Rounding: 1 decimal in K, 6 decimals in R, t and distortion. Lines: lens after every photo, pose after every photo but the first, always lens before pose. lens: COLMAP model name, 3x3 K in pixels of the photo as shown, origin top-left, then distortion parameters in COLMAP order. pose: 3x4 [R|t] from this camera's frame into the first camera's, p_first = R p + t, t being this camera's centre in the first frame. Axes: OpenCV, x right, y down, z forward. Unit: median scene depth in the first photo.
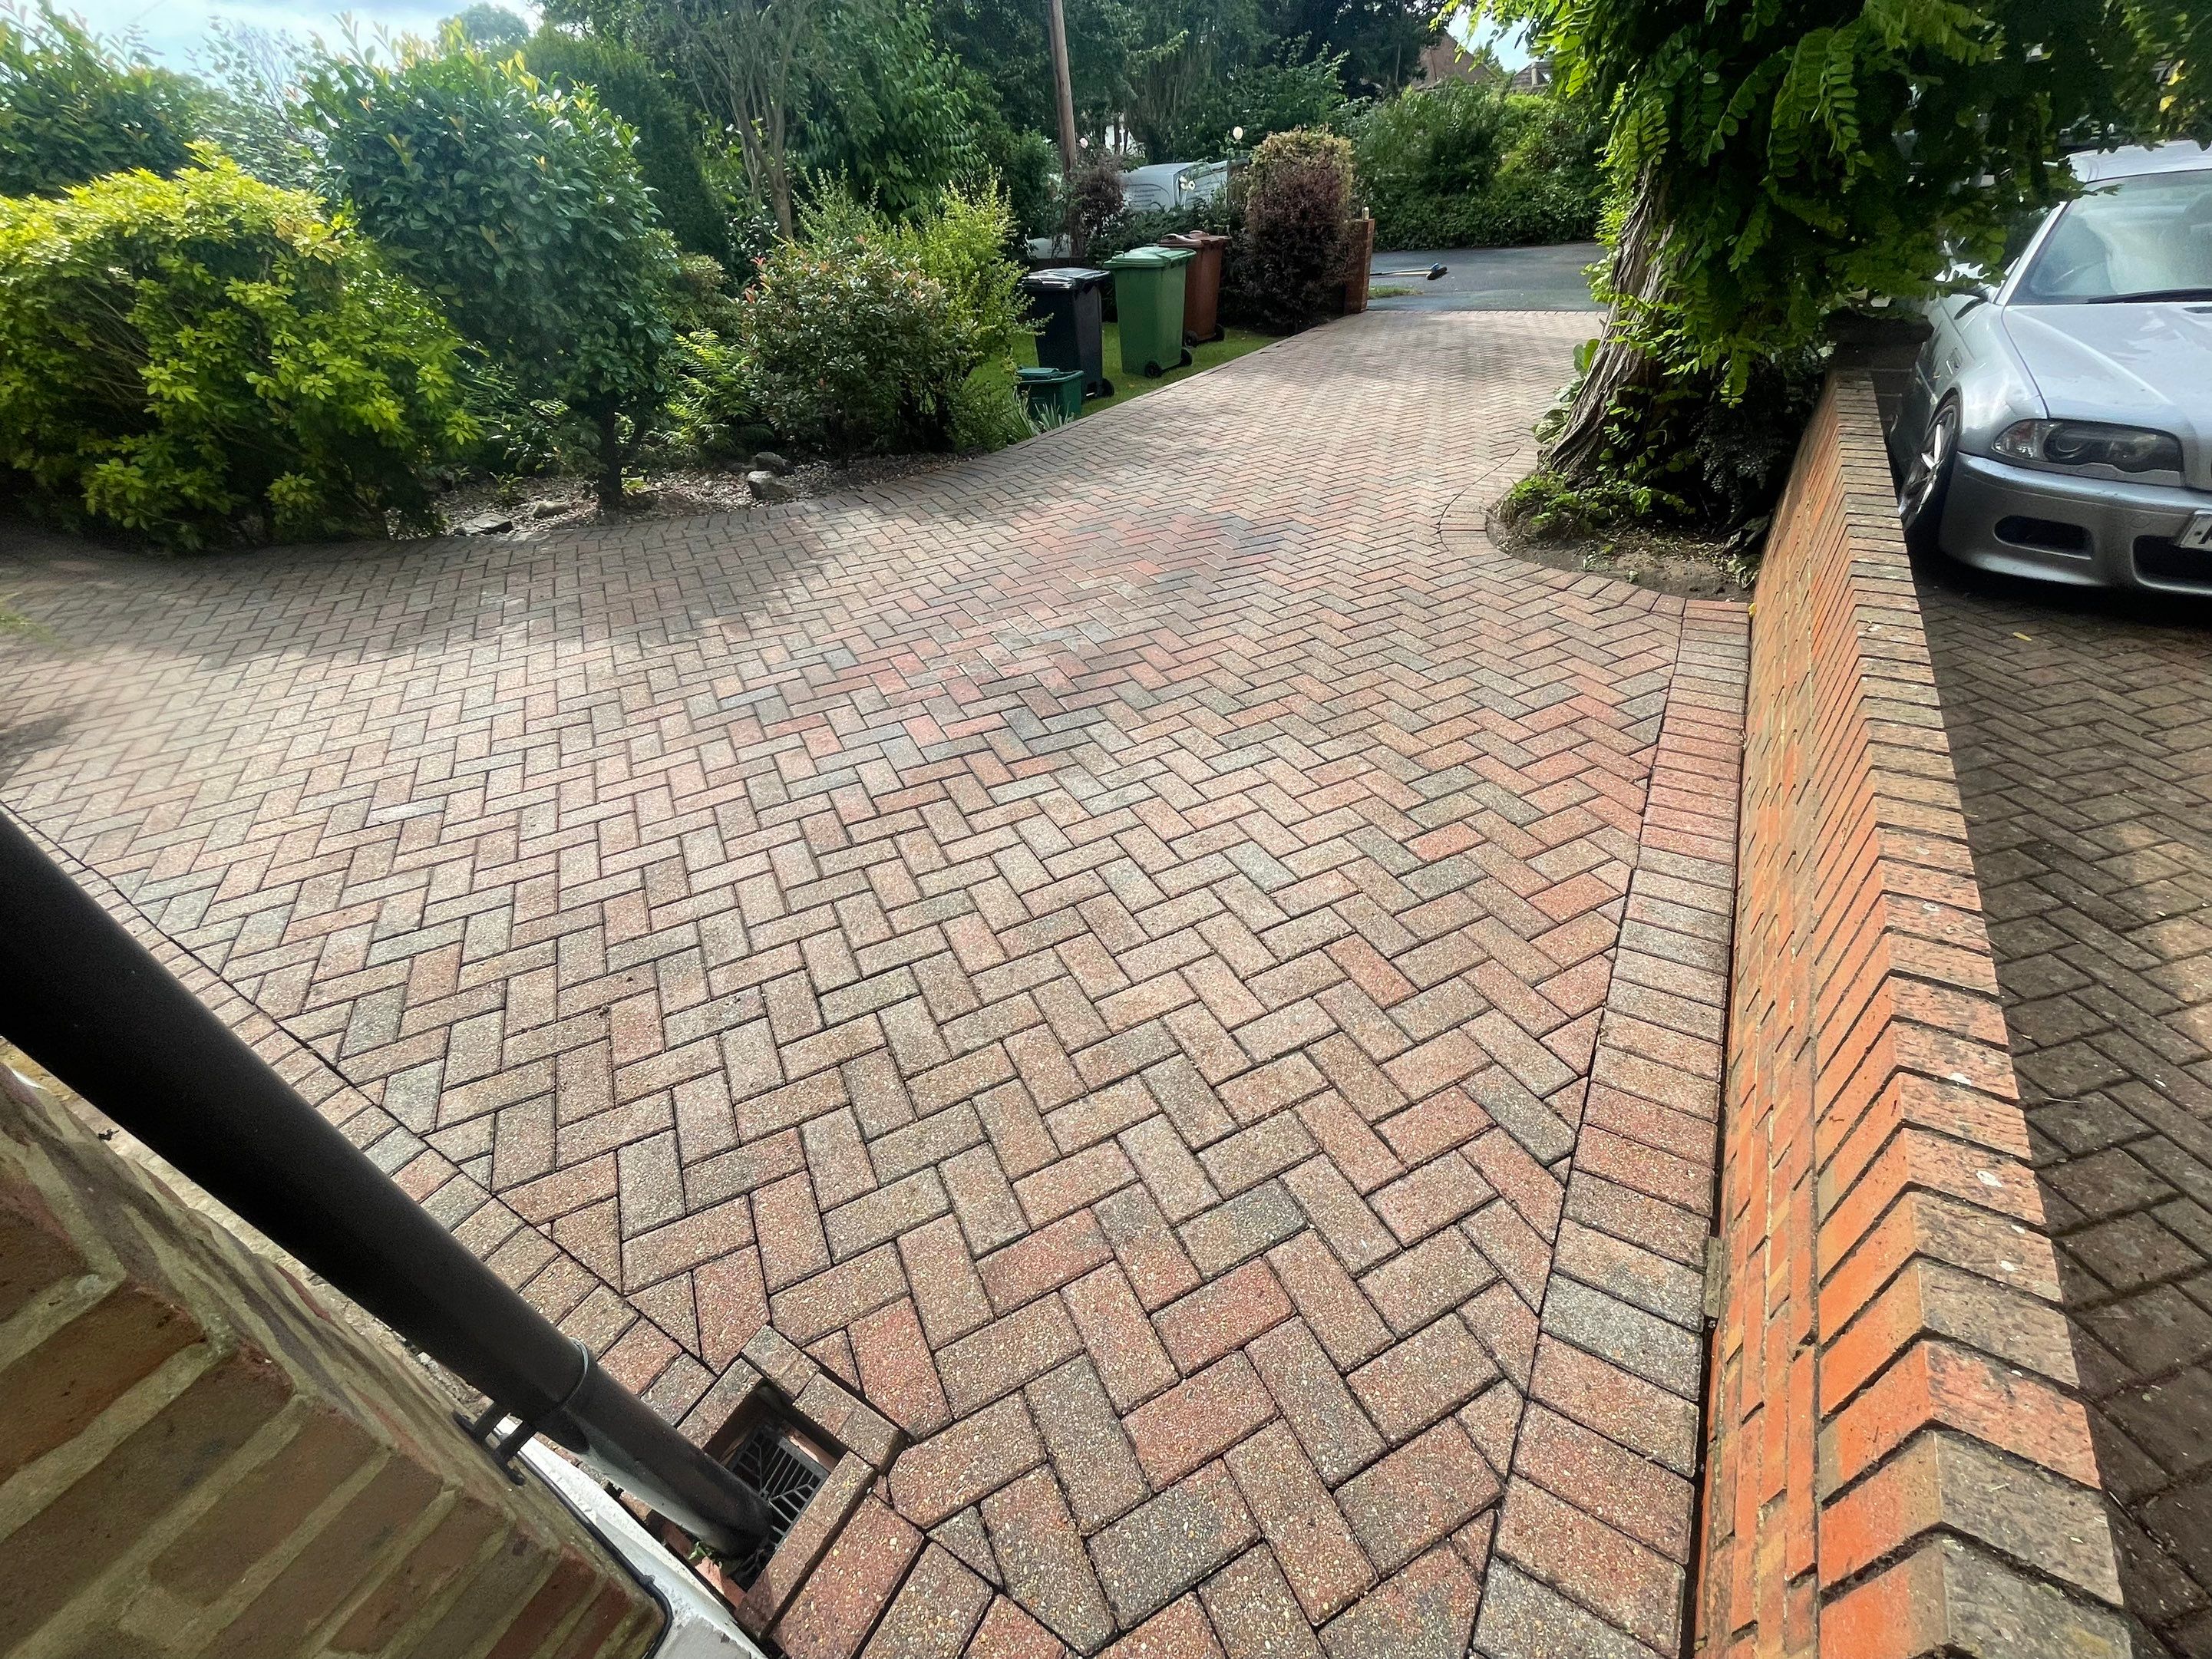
lens RADIAL K [[888.2, 0, 1110.9], [0, 888.2, 838.2], [0, 0, 1]] dist [-0.002576, -0.000294]
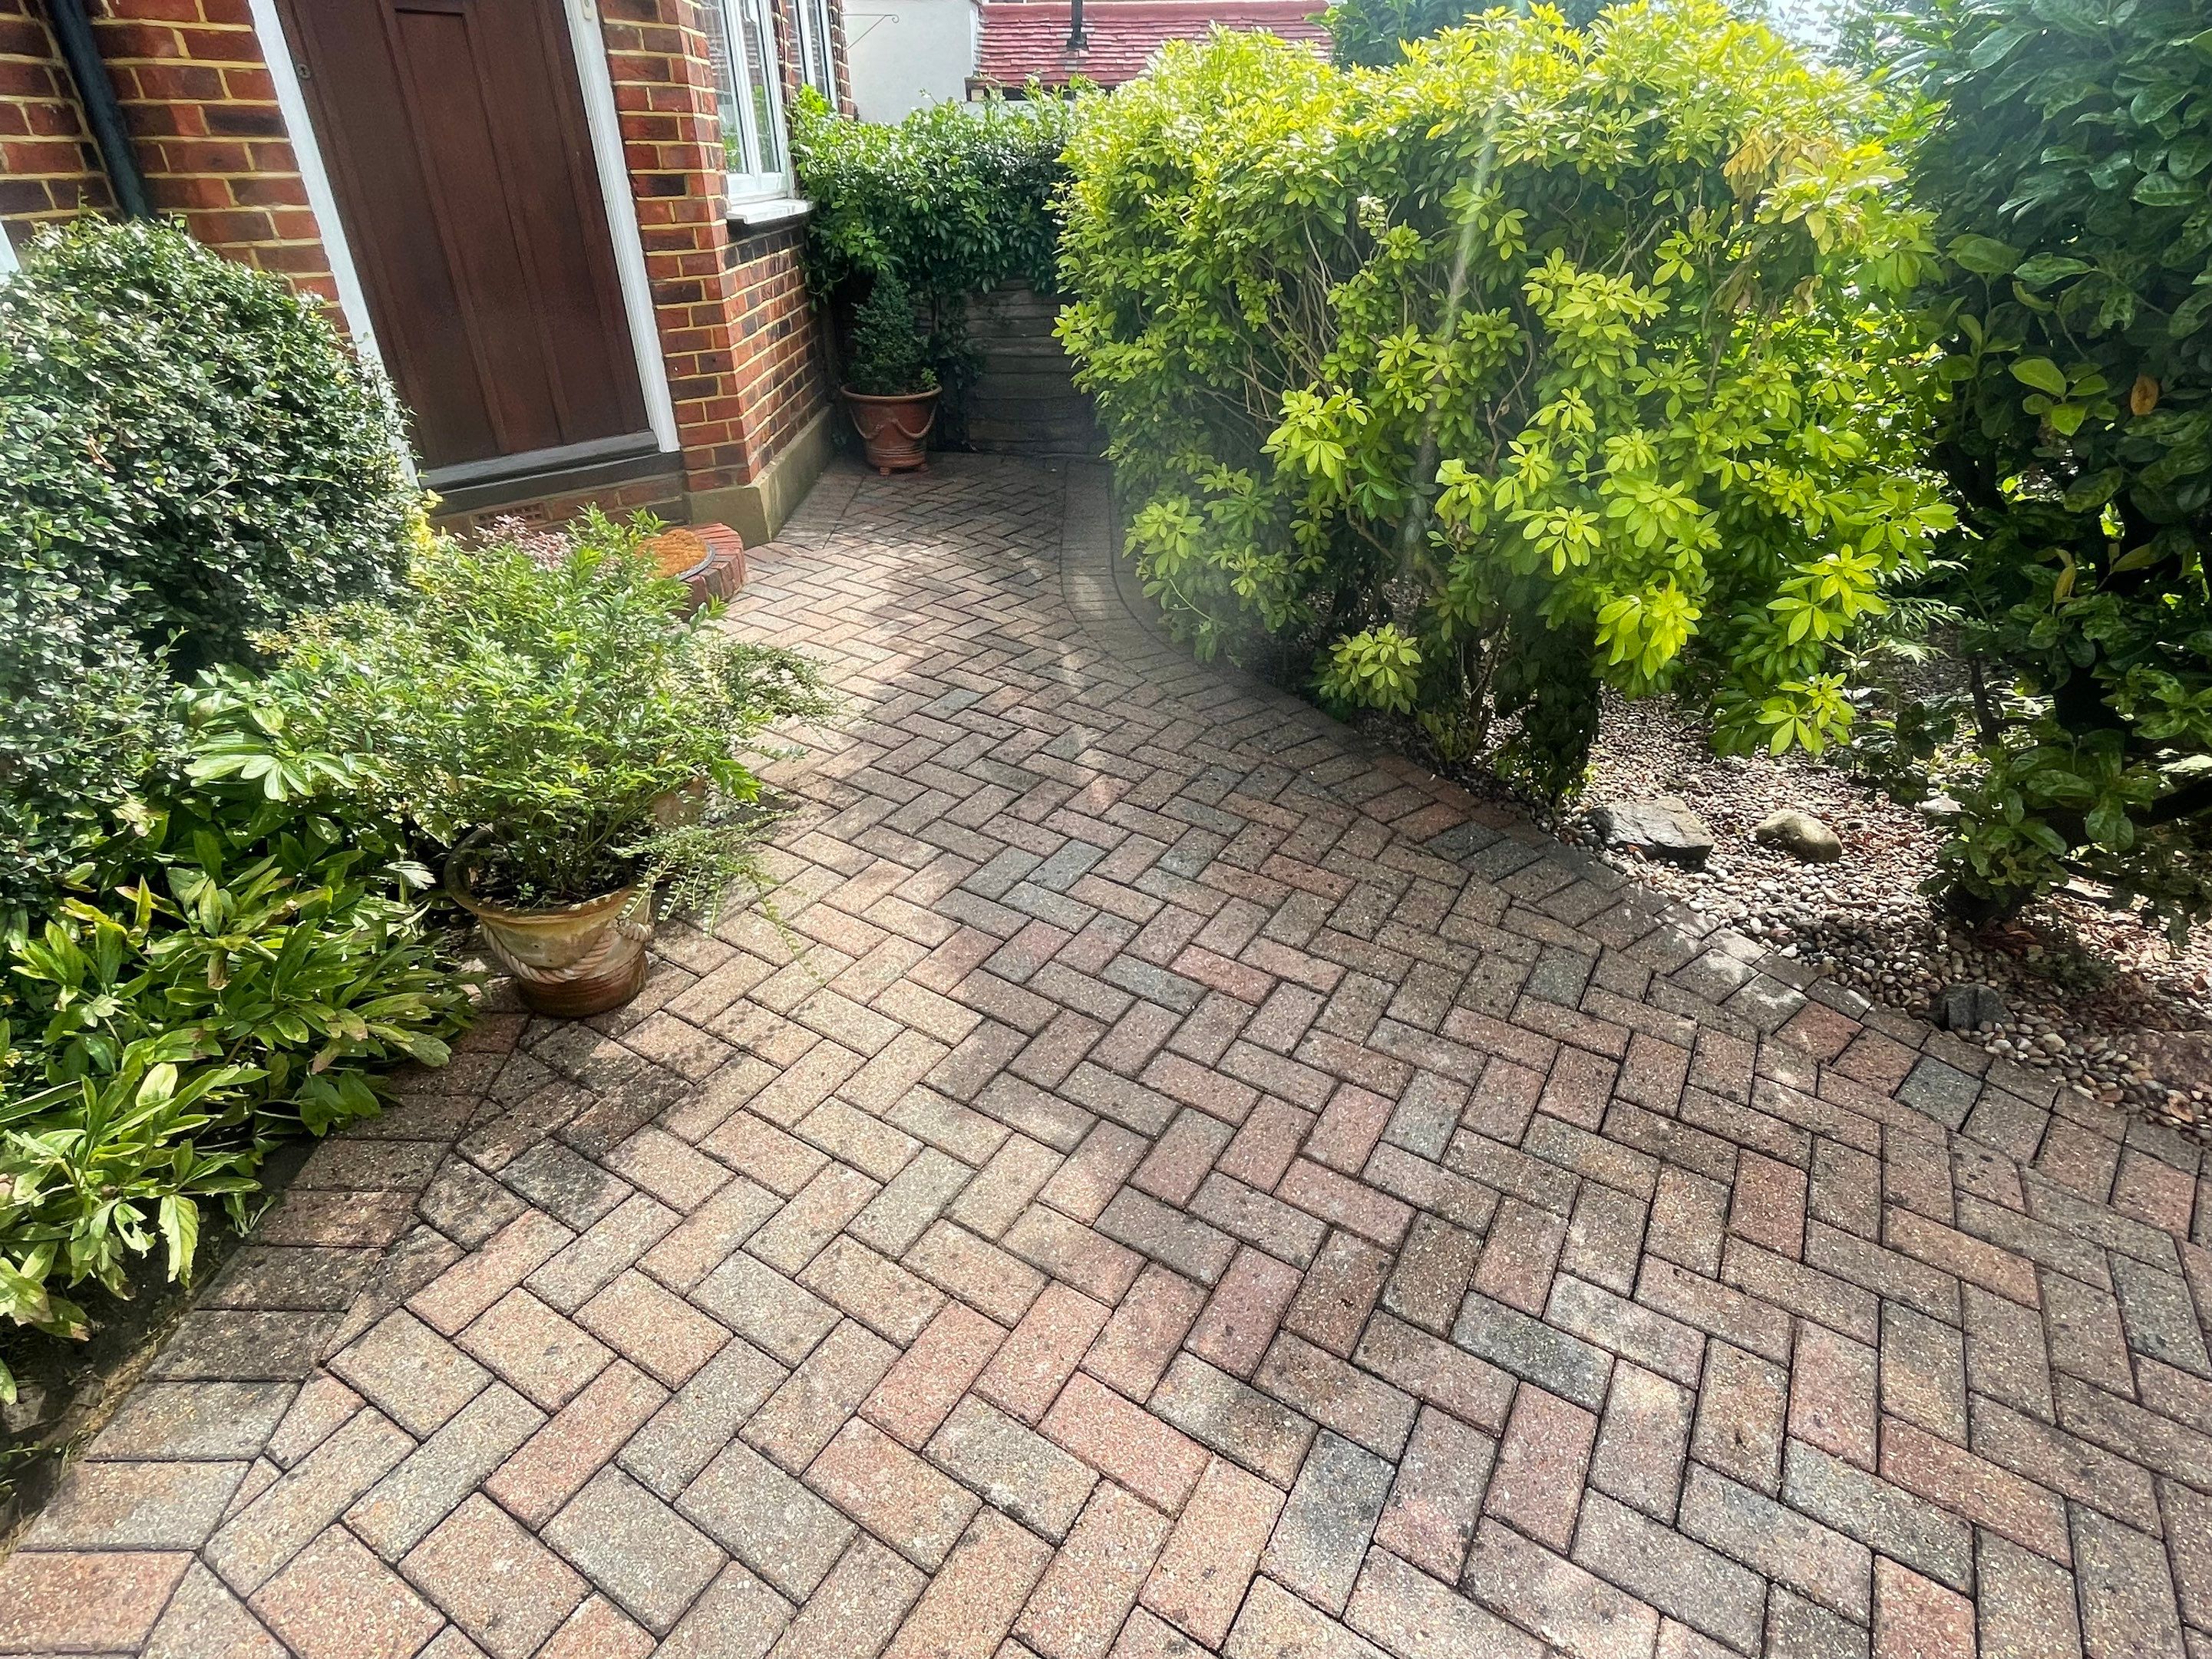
lens RADIAL K [[1156.5, 0, 1116.7], [0, 1156.5, 837.5], [0, 0, 1]] dist [-0.010239, 0.002792]
pose [[0.535917, 0.496809, -0.682623, -0.595075], [-0.557108, 0.815613, 0.156222, -0.375958], [0.634368, 0.296573, 0.713878, 0.560821]]
